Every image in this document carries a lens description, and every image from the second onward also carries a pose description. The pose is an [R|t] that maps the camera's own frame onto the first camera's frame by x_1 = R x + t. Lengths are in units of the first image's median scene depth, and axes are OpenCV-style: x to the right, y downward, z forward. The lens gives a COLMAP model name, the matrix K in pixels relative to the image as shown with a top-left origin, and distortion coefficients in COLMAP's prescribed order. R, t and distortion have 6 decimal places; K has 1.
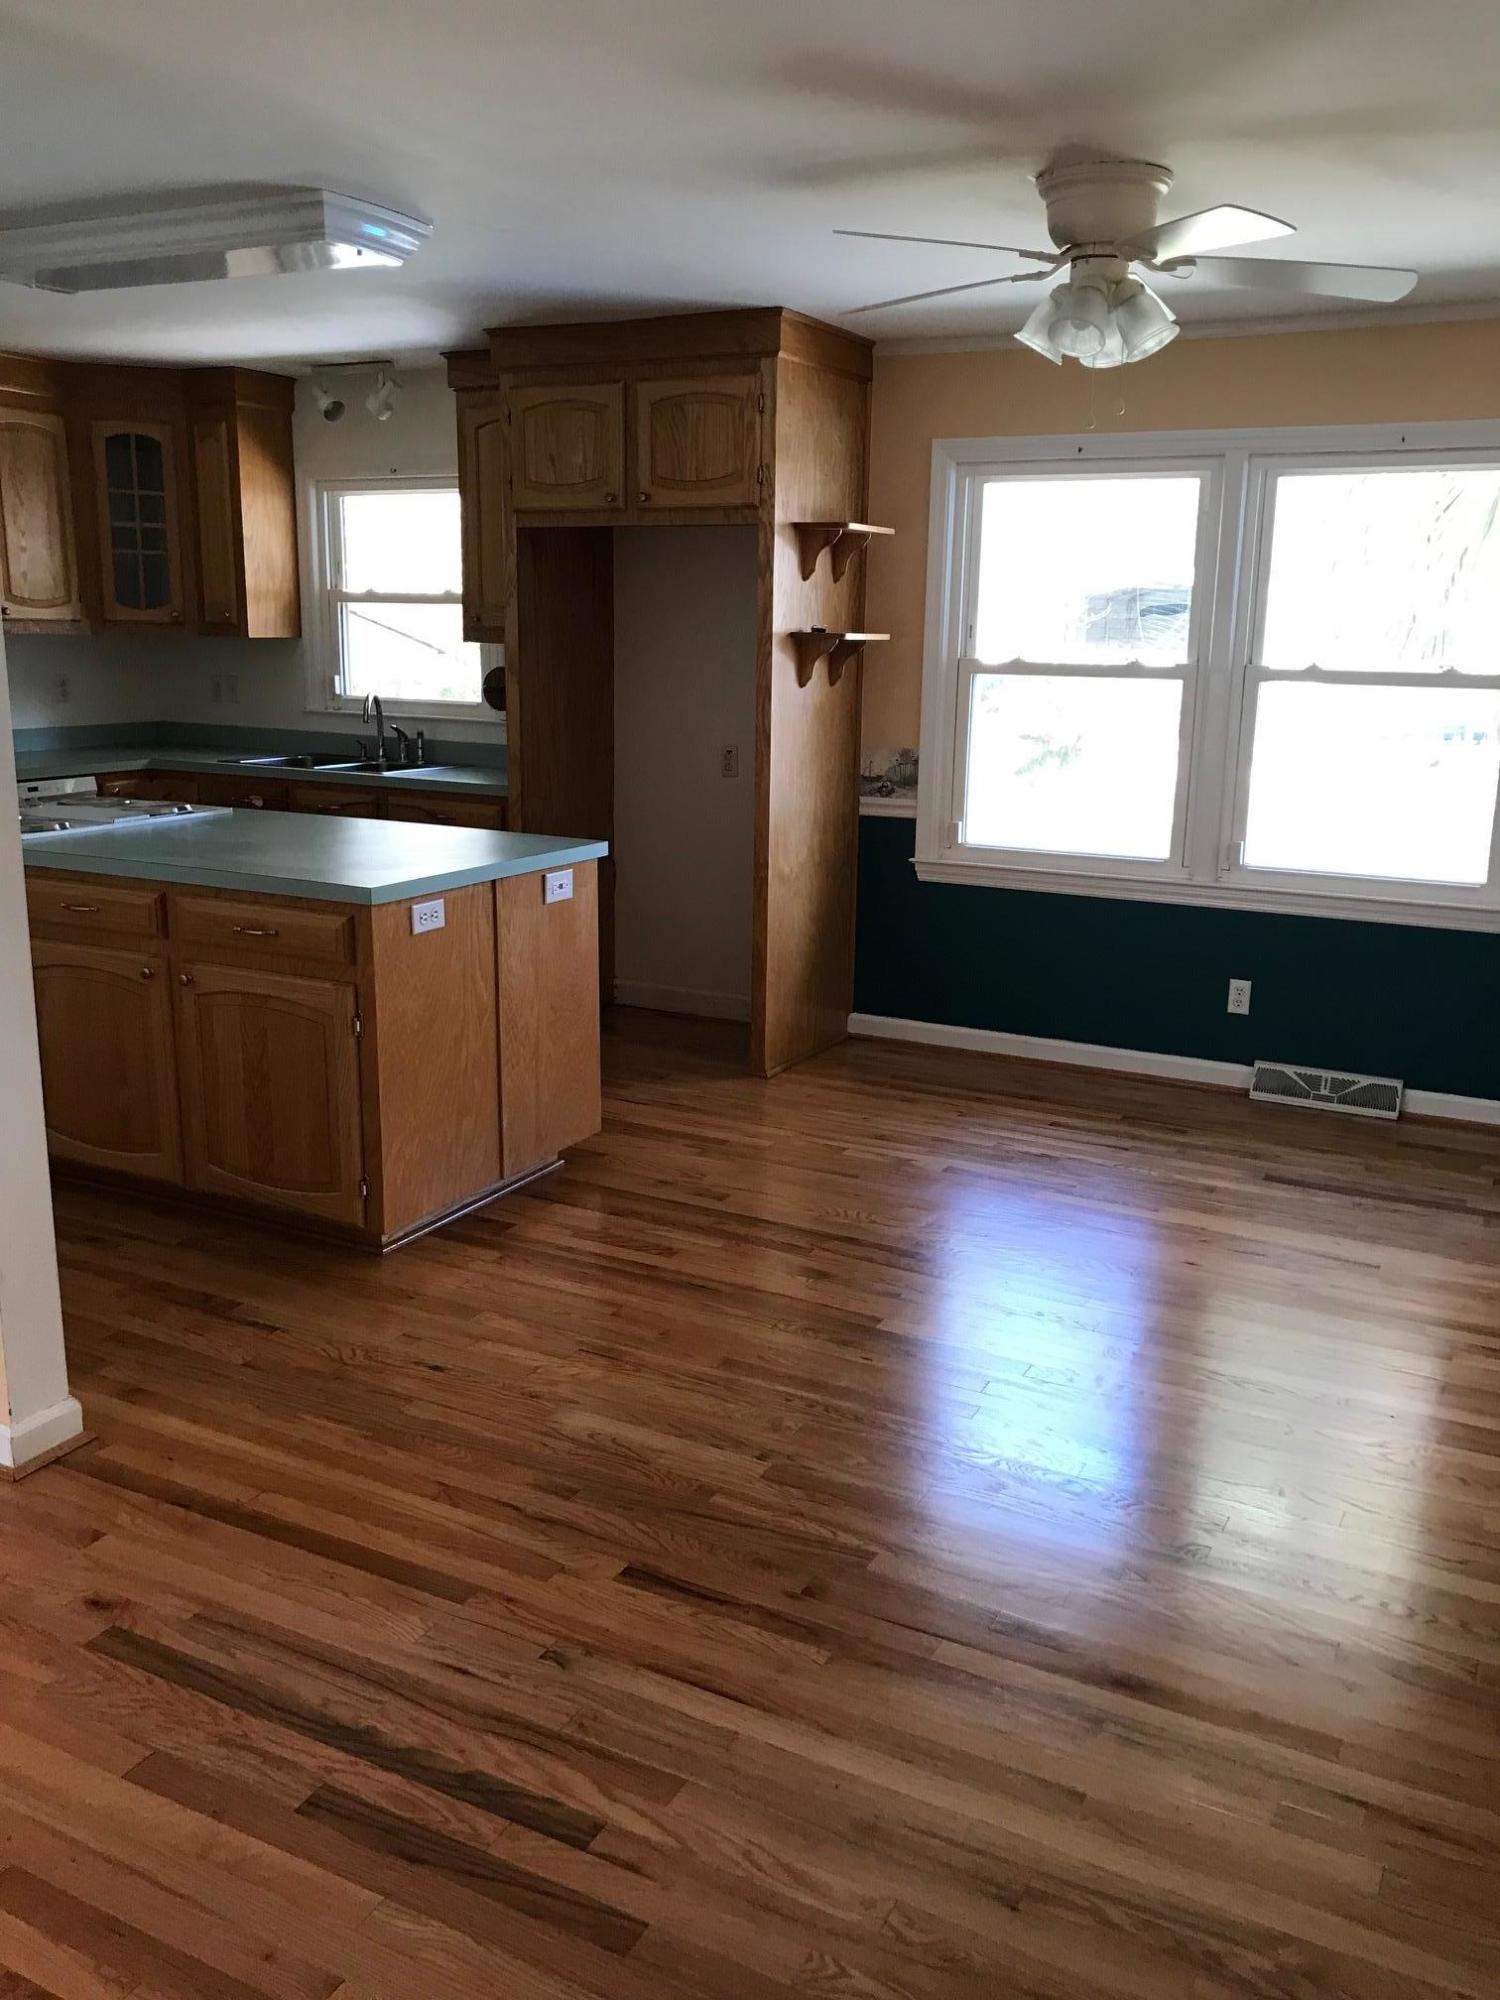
lens RADIAL K [[1577.1, 0, 750.0], [0, 1577.1, 1000.0], [0, 0, 1]] dist [0.049453, -0.362130]
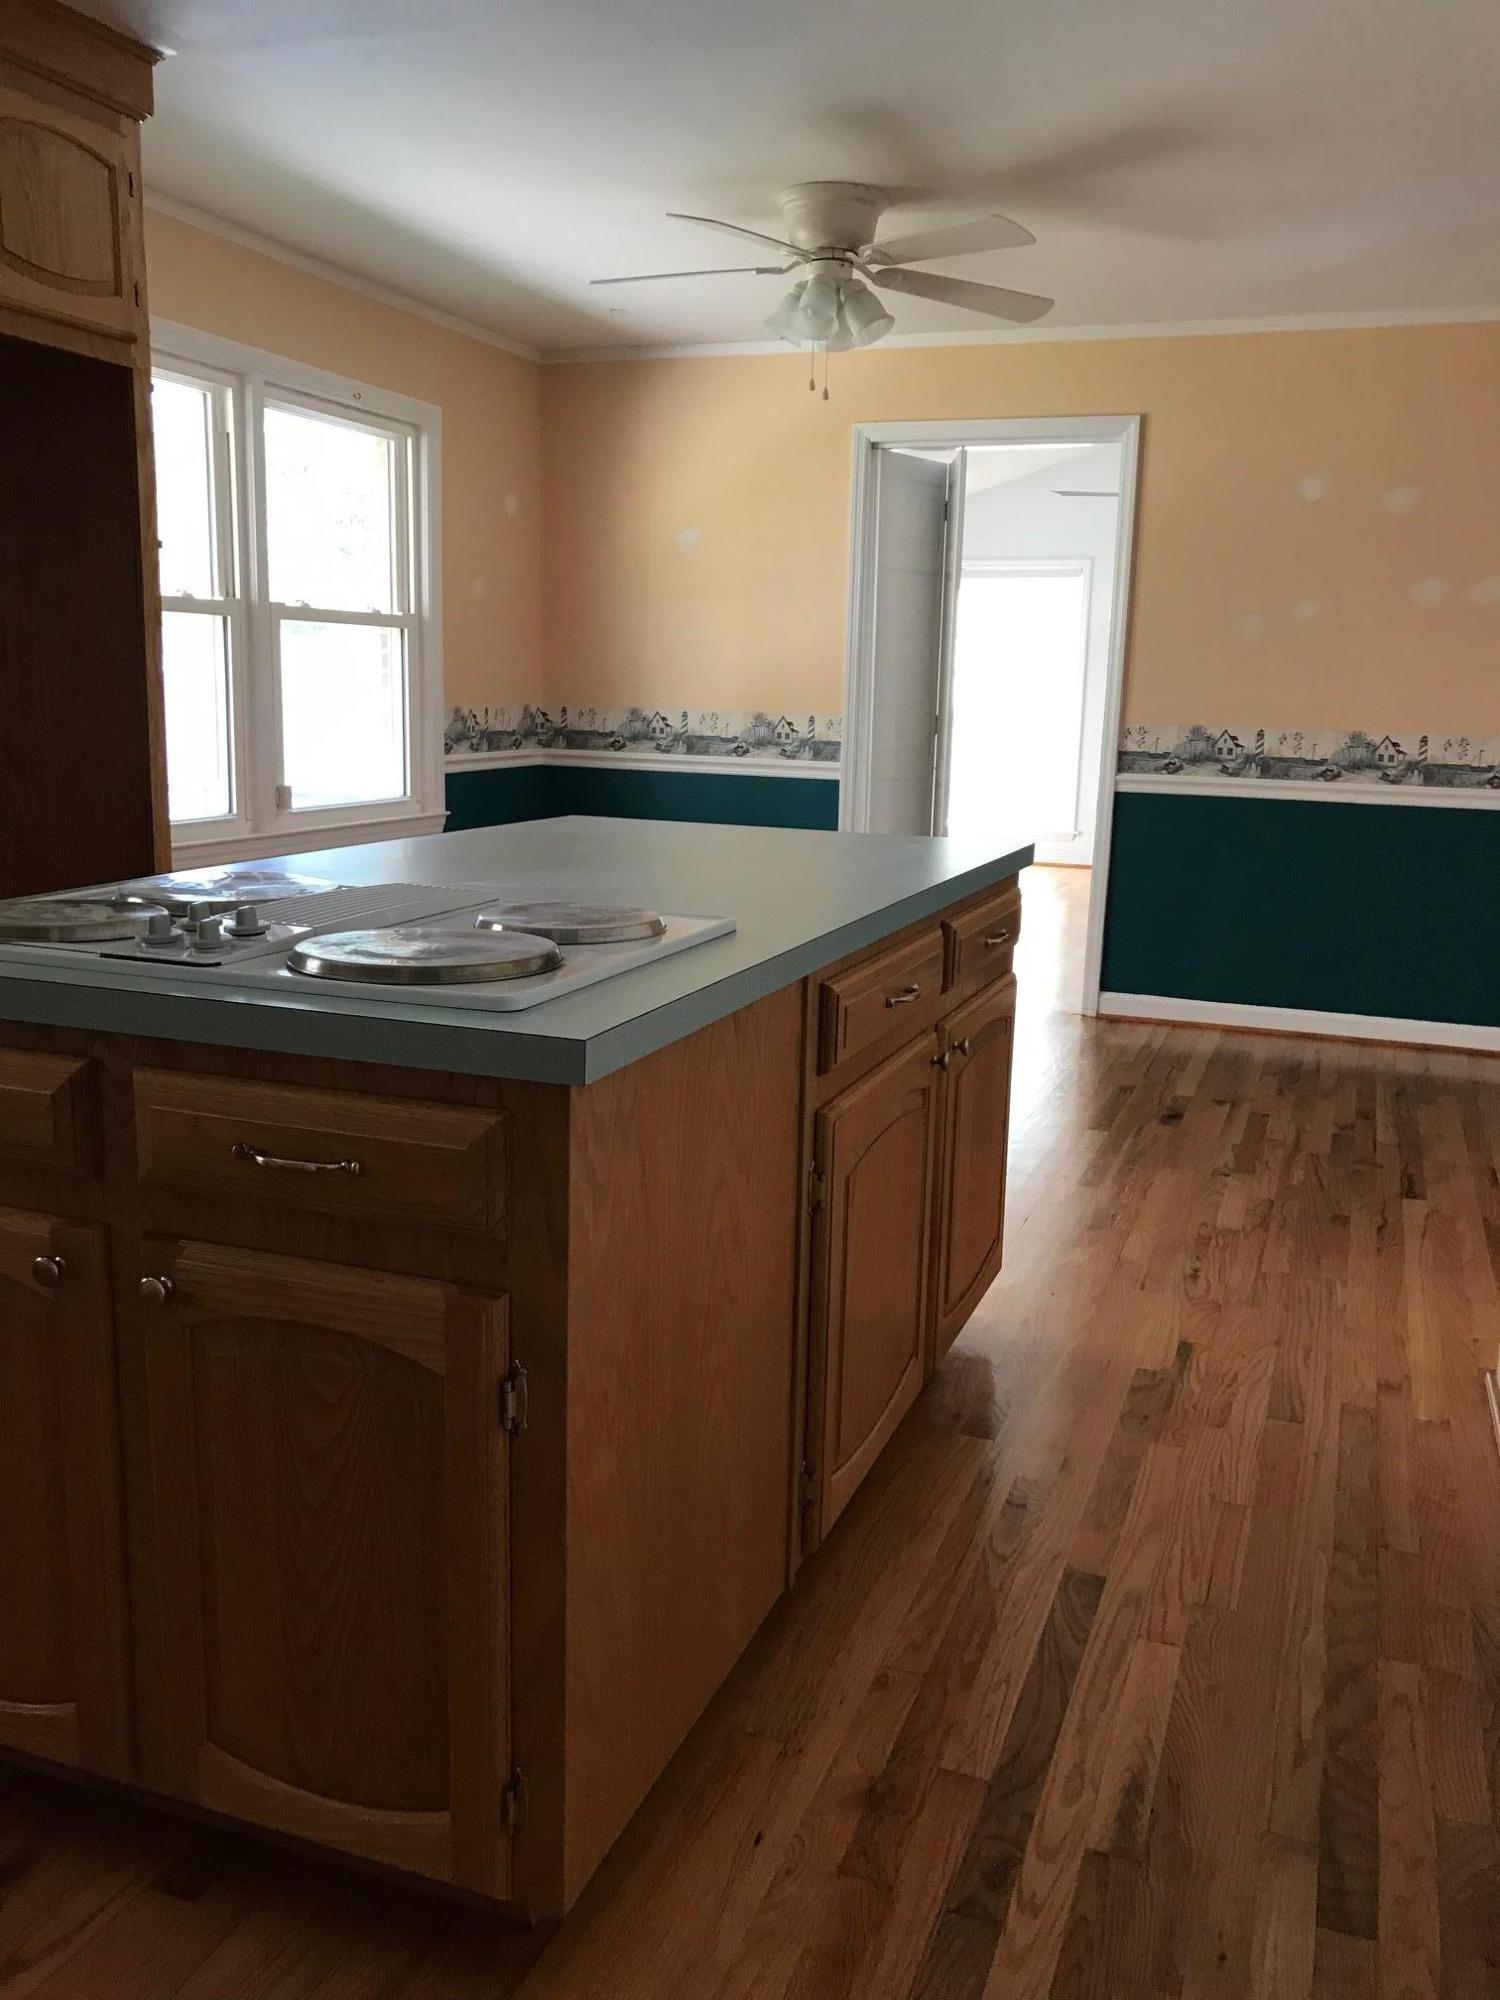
lens RADIAL K [[1615.9, 0, 750.0], [0, 1615.9, 1000.0], [0, 0, 1]] dist [0.009191, 0.005477]
pose [[-0.117191, -0.199960, 0.972771, -1.099353], [0.195732, 0.955657, 0.220022, -0.214734], [-0.973630, 0.216187, -0.072855, 1.251609]]
